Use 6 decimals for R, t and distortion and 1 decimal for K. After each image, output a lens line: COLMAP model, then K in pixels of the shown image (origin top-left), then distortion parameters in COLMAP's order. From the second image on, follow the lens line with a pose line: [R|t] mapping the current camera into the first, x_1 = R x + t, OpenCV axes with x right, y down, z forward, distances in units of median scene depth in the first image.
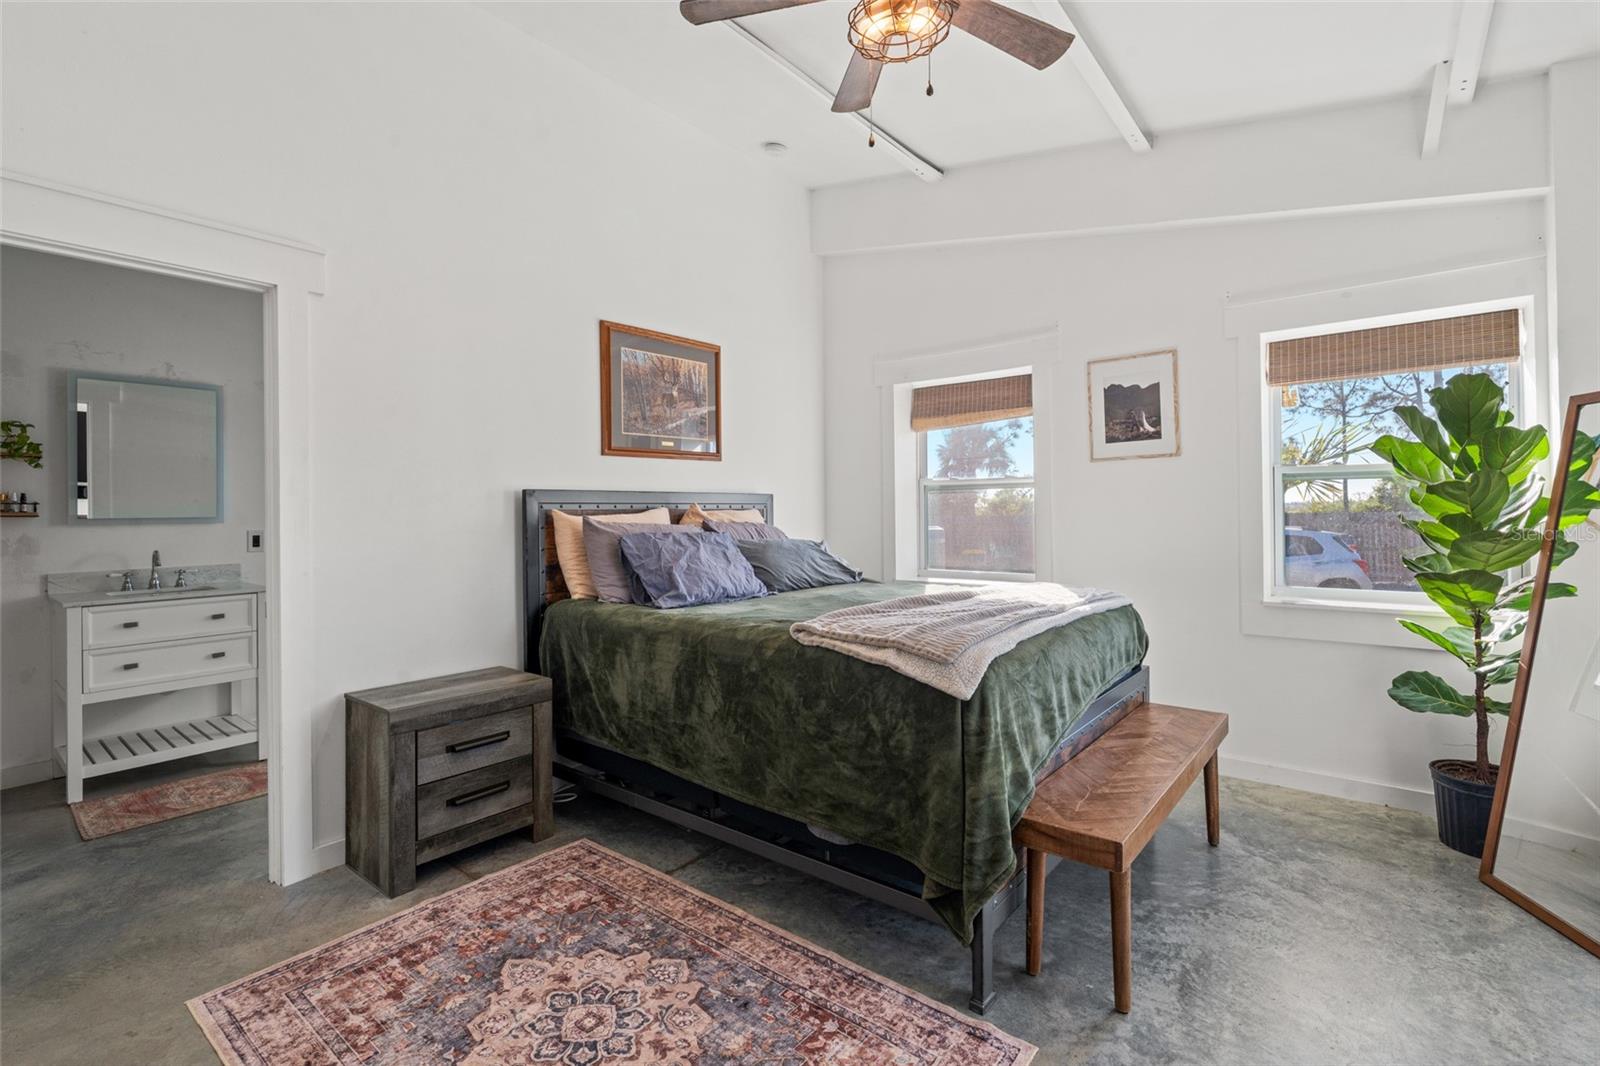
lens RADIAL K [[721.7, 0, 811.6], [0, 721.7, 508.4], [0, 0, 1]] dist [-0.005527, 0.002089]
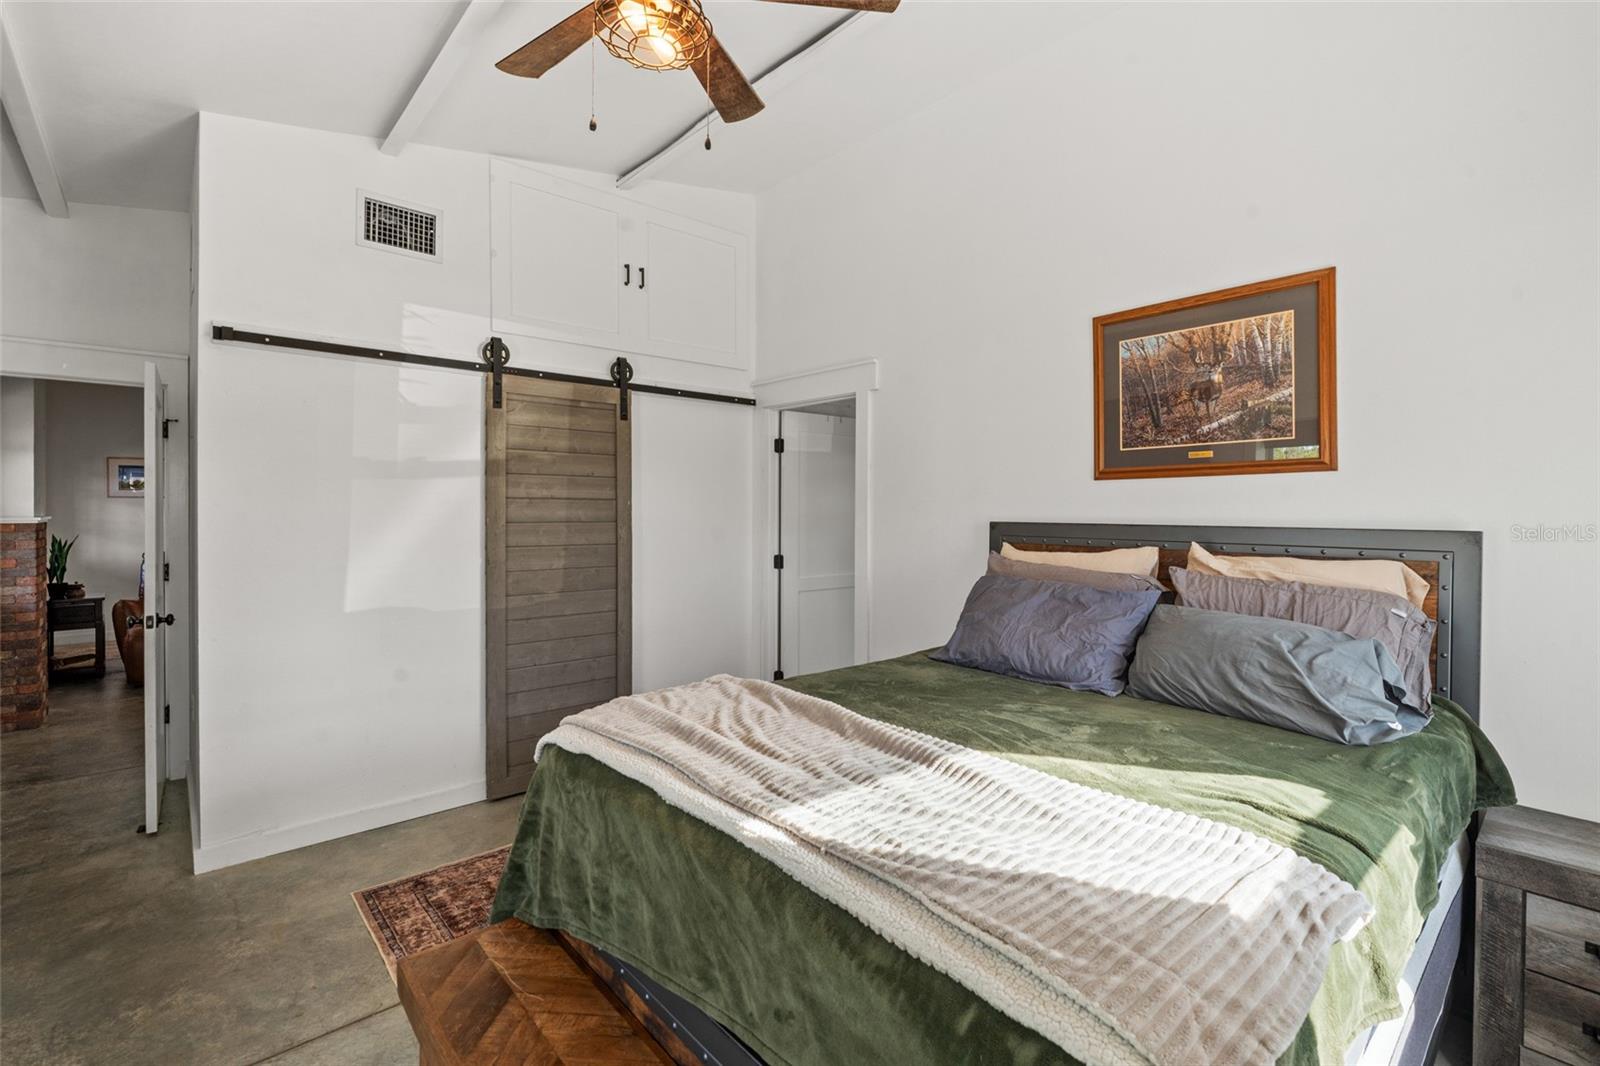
lens RADIAL K [[721.7, 0, 804.0], [0, 721.7, 528.1], [0, 0, 1]] dist [-0.005527, 0.002089]
pose [[-0.178644, 0.042079, -0.983014, 0.568391], [0.002883, 0.999103, 0.042244, -0.051416], [0.983910, 0.004713, -0.178605, 0.774869]]
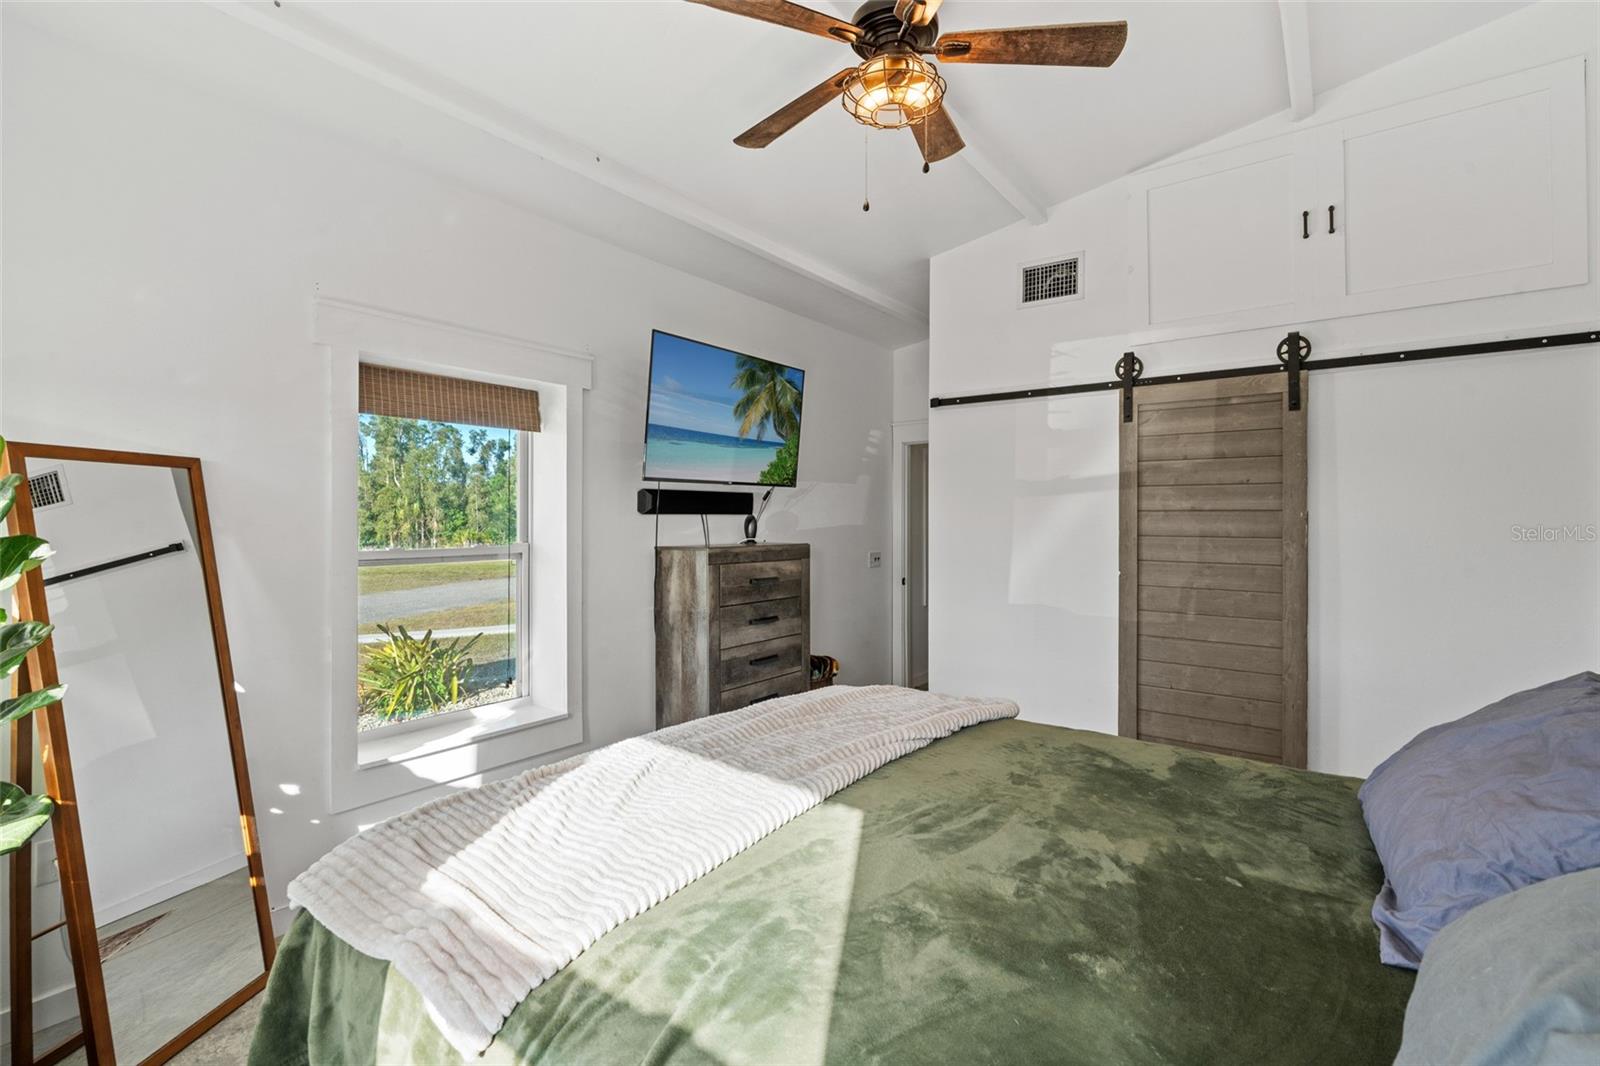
lens RADIAL K [[721.7, 0, 813.1], [0, 721.7, 535.6], [0, 0, 1]] dist [-0.005527, 0.002089]
pose [[-0.999457, 0.011830, -0.030768, 0.159117], [0.011294, 0.999782, 0.017535, -0.041069], [0.030969, 0.017178, -0.999373, 1.147216]]
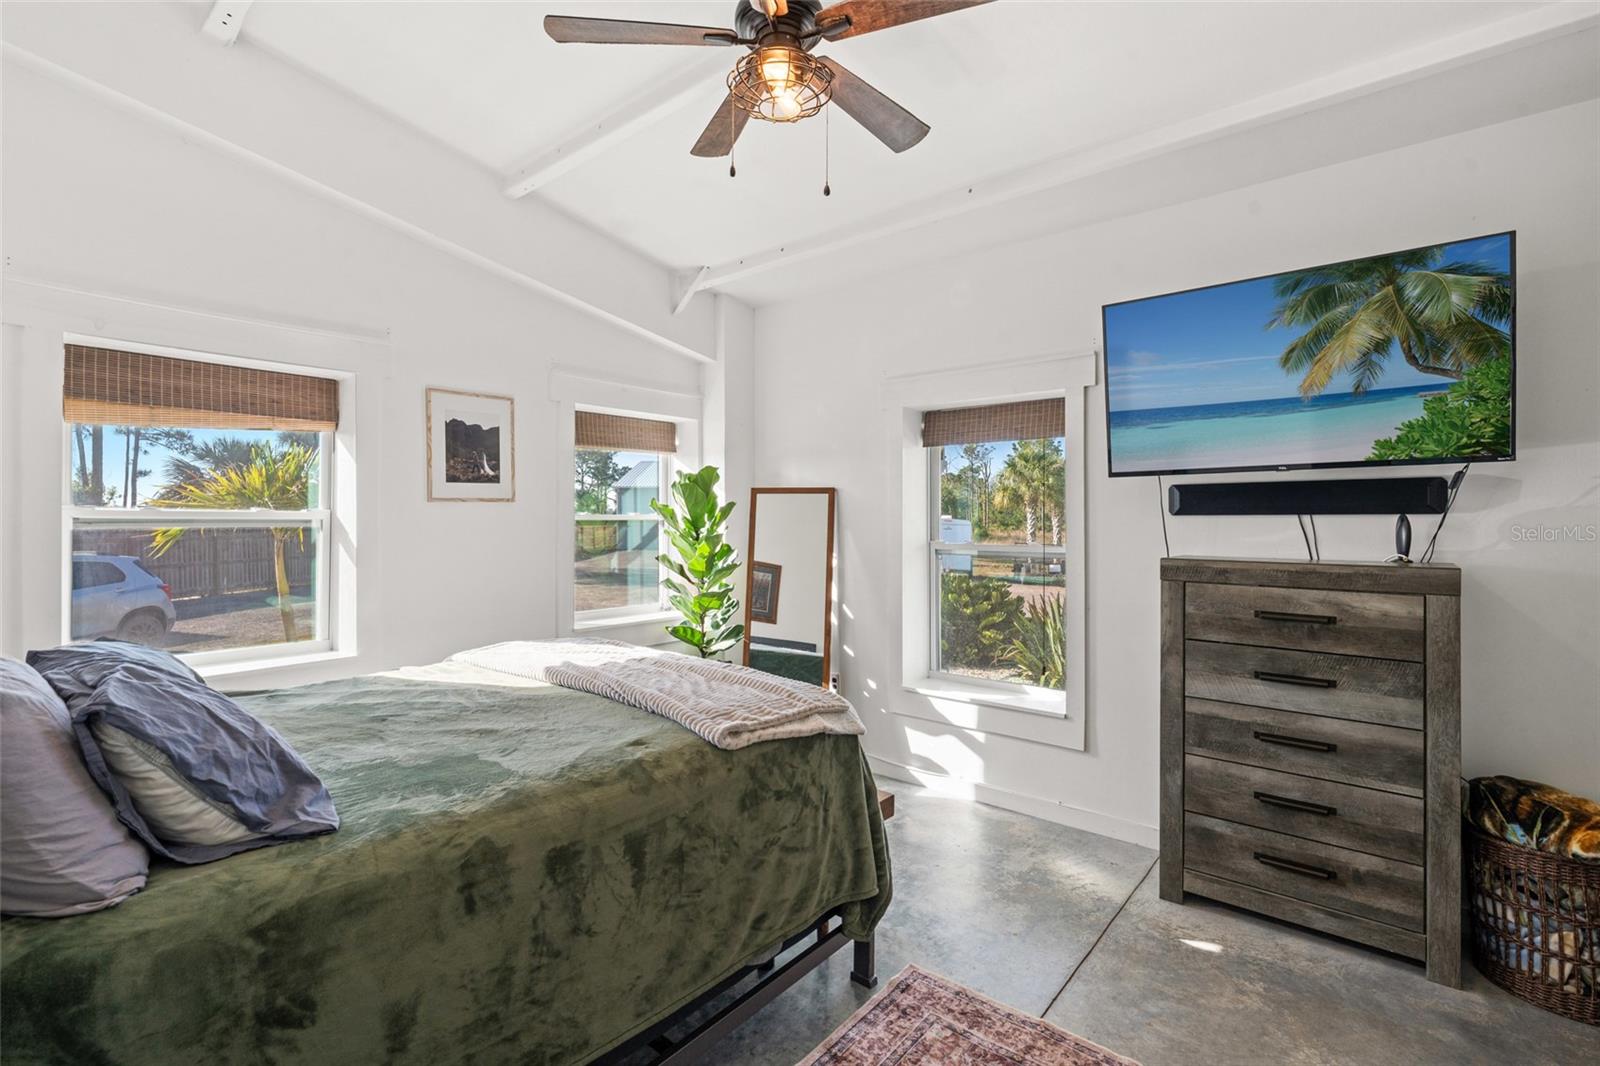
lens RADIAL K [[721.7, 0, 787.7], [0, 721.7, 523.8], [0, 0, 1]] dist [-0.005527, 0.002089]
pose [[0.043974, 0.005523, 0.999017, -0.490729], [-0.008727, 0.999949, -0.005144, -0.037351], [-0.998995, -0.008492, 0.044020, 0.537827]]
